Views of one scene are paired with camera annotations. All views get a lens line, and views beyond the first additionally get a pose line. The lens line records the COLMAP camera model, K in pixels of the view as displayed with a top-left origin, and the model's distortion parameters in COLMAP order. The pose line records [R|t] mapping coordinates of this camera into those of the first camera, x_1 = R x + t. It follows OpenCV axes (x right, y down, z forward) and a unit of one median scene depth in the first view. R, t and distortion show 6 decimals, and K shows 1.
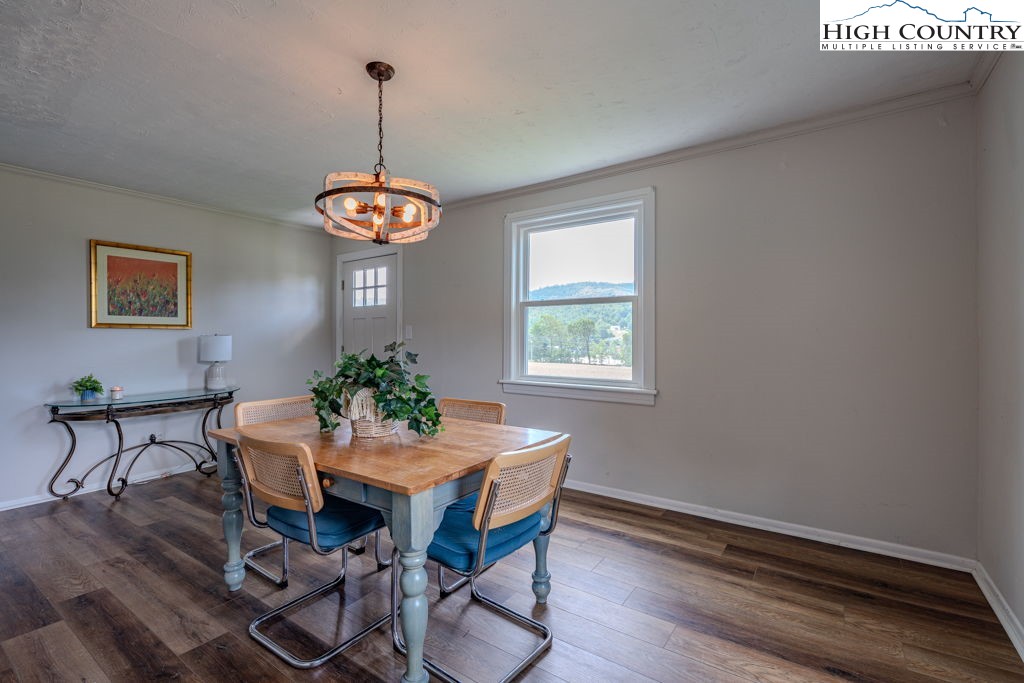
lens RADIAL K [[462.4, 0, 517.6], [0, 462.4, 342.2], [0, 0, 1]] dist [0.001491, 0.000231]
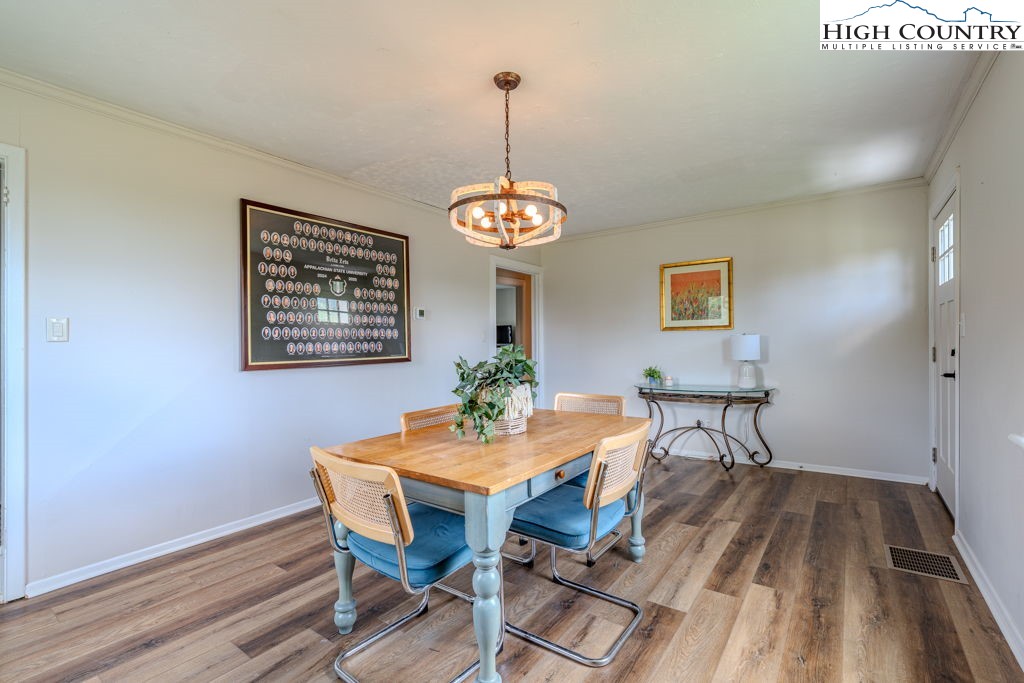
lens RADIAL K [[462.4, 0, 518.5], [0, 462.4, 341.4], [0, 0, 1]] dist [0.001491, 0.000231]
pose [[-0.006557, 0.005461, -0.999964, 0.384041], [0.008145, 0.999952, 0.005408, -0.010527], [0.999945, -0.008109, -0.006601, 0.552582]]
